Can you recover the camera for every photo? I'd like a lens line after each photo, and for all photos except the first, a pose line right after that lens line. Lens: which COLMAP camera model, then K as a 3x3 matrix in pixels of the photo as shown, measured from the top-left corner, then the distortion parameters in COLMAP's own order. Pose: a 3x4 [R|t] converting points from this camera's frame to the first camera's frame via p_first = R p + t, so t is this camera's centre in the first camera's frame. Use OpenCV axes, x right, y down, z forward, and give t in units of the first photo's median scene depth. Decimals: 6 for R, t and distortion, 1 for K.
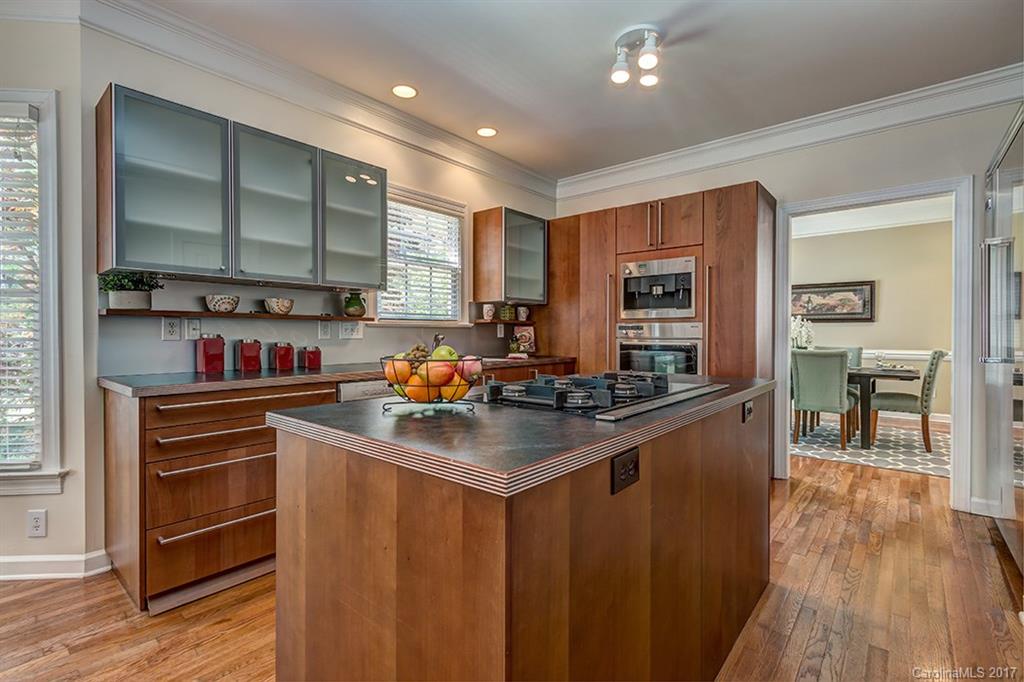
lens RADIAL K [[467.3, 0, 512.3], [0, 467.3, 336.4], [0, 0, 1]] dist [0.000530, -0.000093]
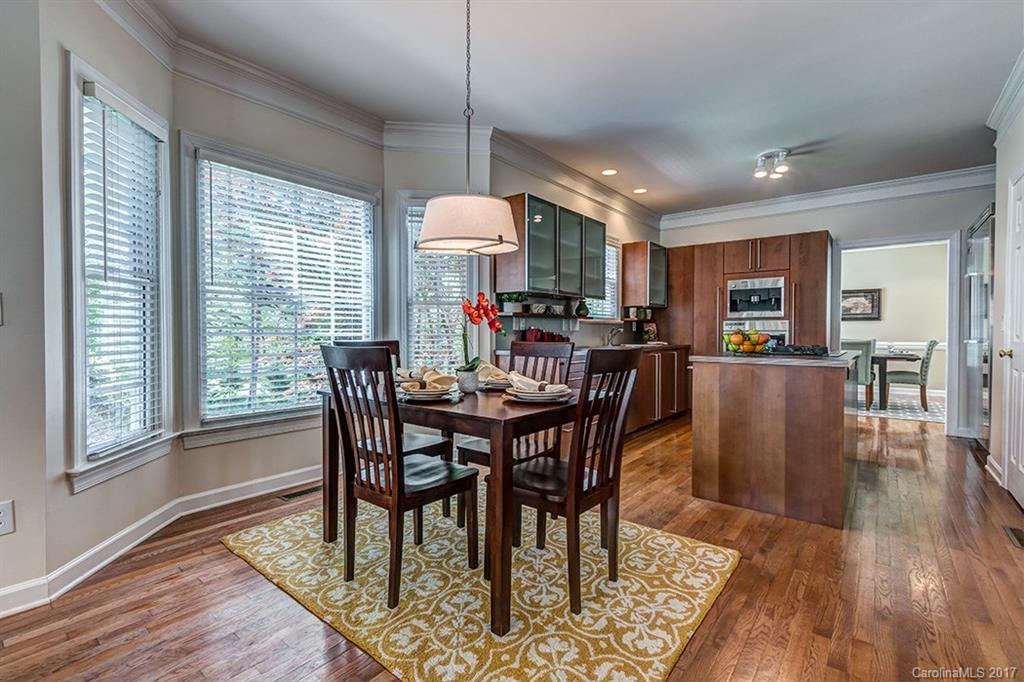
lens RADIAL K [[474.2, 0, 510.8], [0, 474.2, 338.9], [0, 0, 1]] dist [-0.000937, 0.000232]
pose [[0.999390, -0.000517, 0.034912, -0.494013], [0.000273, 0.999975, 0.007003, 0.017773], [-0.034915, -0.006989, 0.999366, -0.463001]]
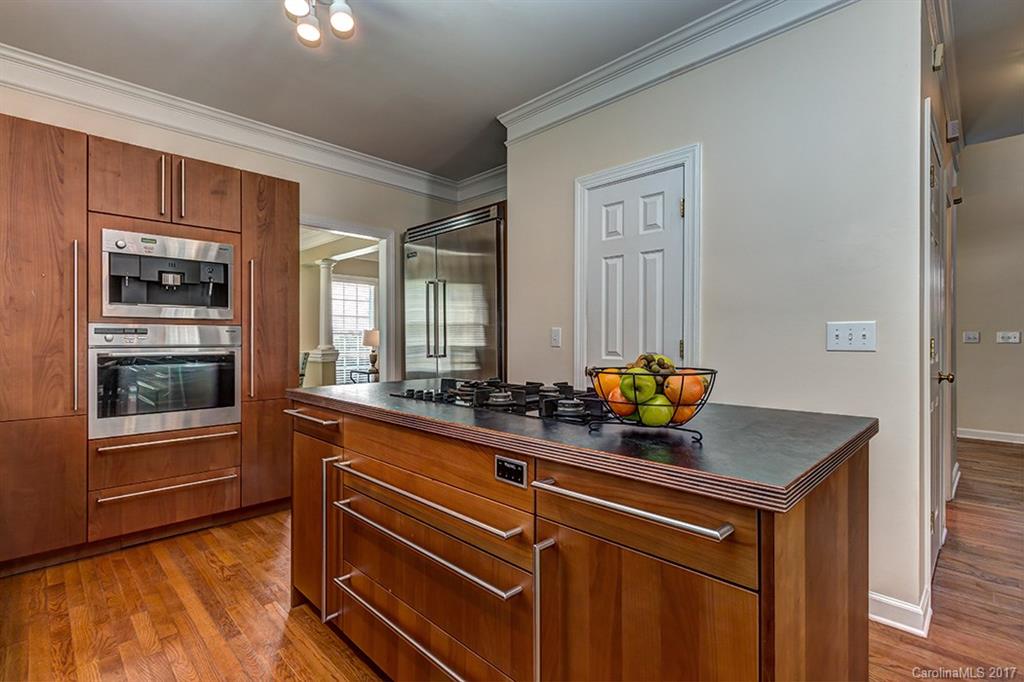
lens RADIAL K [[467.3, 0, 512.3], [0, 467.3, 336.4], [0, 0, 1]] dist [0.000530, -0.000093]
pose [[0.070534, 0.000791, 0.997509, -0.347614], [0.005200, 0.999986, -0.001161, -0.007082], [-0.997496, 0.005269, 0.070528, 0.401770]]
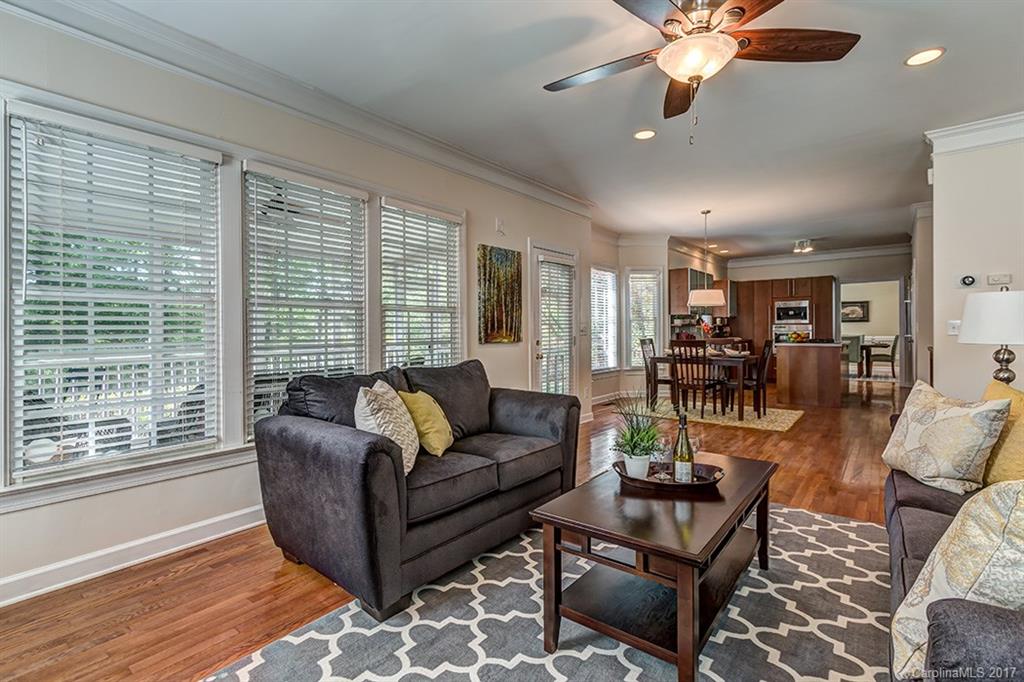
lens RADIAL K [[478.1, 0, 510.6], [0, 478.1, 333.0], [0, 0, 1]] dist [0.001333, 0.000004]
pose [[0.999429, -0.012084, 0.031552, -1.276241], [0.012147, 0.999925, -0.001790, 0.001793], [-0.031528, 0.002173, 0.999501, -1.543514]]
